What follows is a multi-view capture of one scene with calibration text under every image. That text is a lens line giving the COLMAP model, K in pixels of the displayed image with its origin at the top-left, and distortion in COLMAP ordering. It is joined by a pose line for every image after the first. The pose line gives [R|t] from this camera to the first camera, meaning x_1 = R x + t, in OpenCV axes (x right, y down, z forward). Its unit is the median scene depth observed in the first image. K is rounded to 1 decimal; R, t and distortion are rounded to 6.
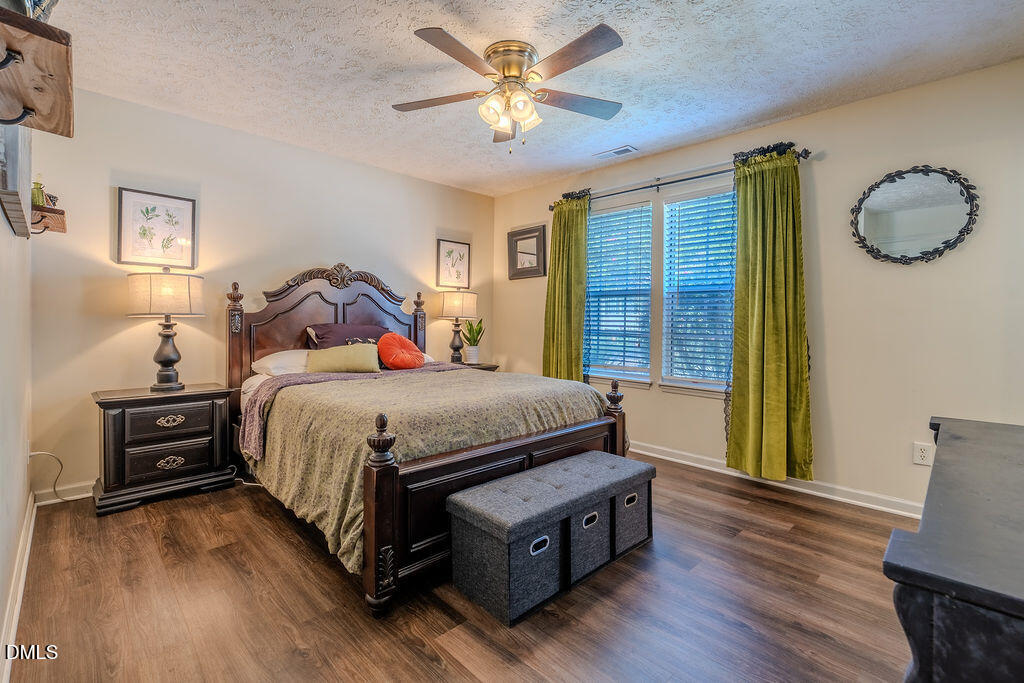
lens RADIAL K [[468.1, 0, 515.8], [0, 468.1, 297.0], [0, 0, 1]] dist [0.000233, -0.000074]
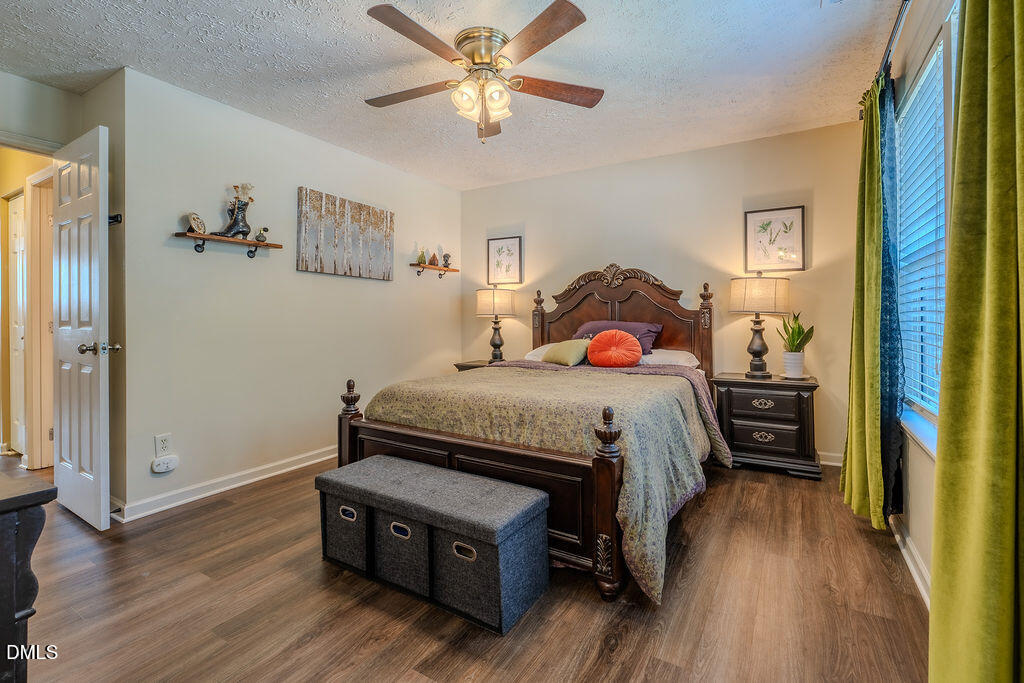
lens RADIAL K [[451.1, 0, 533.8], [0, 451.1, 321.8], [0, 0, 1]] dist [-0.001528, 0.000216]
pose [[0.270501, 0.000643, -0.962720, 0.561111], [0.058244, 0.998157, 0.017032, 0.031352], [0.960956, -0.060680, 0.269965, 0.531116]]
